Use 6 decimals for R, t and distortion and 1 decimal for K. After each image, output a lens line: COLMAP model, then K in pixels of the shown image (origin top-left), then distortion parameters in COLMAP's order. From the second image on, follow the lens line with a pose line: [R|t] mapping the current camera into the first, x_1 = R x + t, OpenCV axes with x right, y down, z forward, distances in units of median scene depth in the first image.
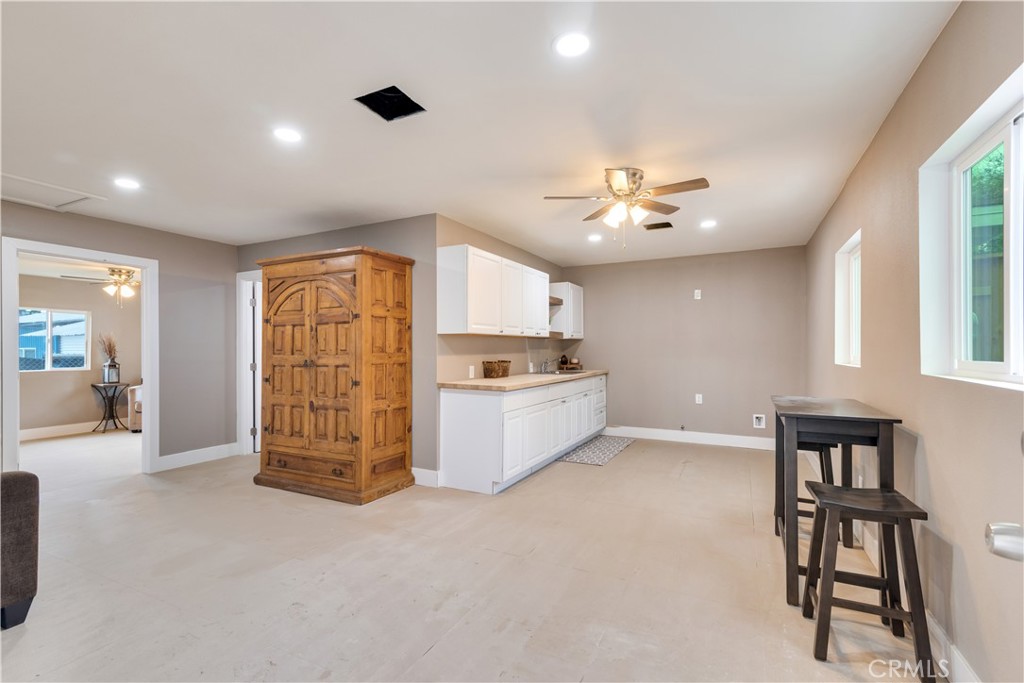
lens RADIAL K [[464.9, 0, 510.9], [0, 464.9, 346.7], [0, 0, 1]] dist [0.012488, 0.000529]
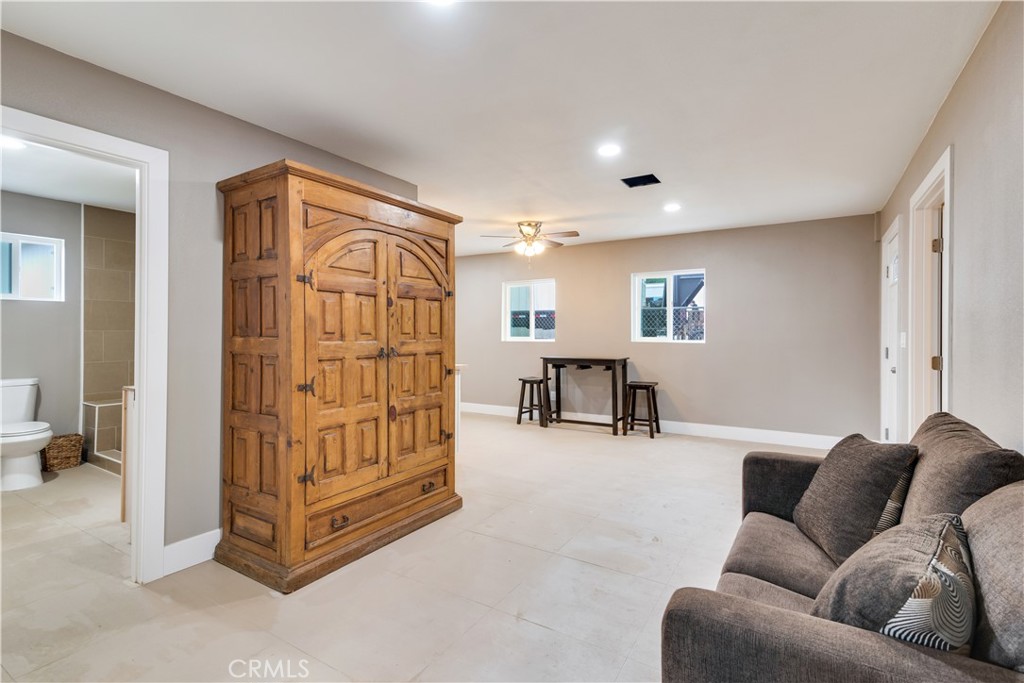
lens RADIAL K [[464.9, 0, 514.2], [0, 464.9, 333.3], [0, 0, 1]] dist [0.012488, 0.000529]
pose [[0.086351, 0.007494, 0.996237, -1.053734], [-0.000827, 0.999972, -0.007451, 0.012063], [-0.996264, -0.000181, 0.086355, 0.718879]]
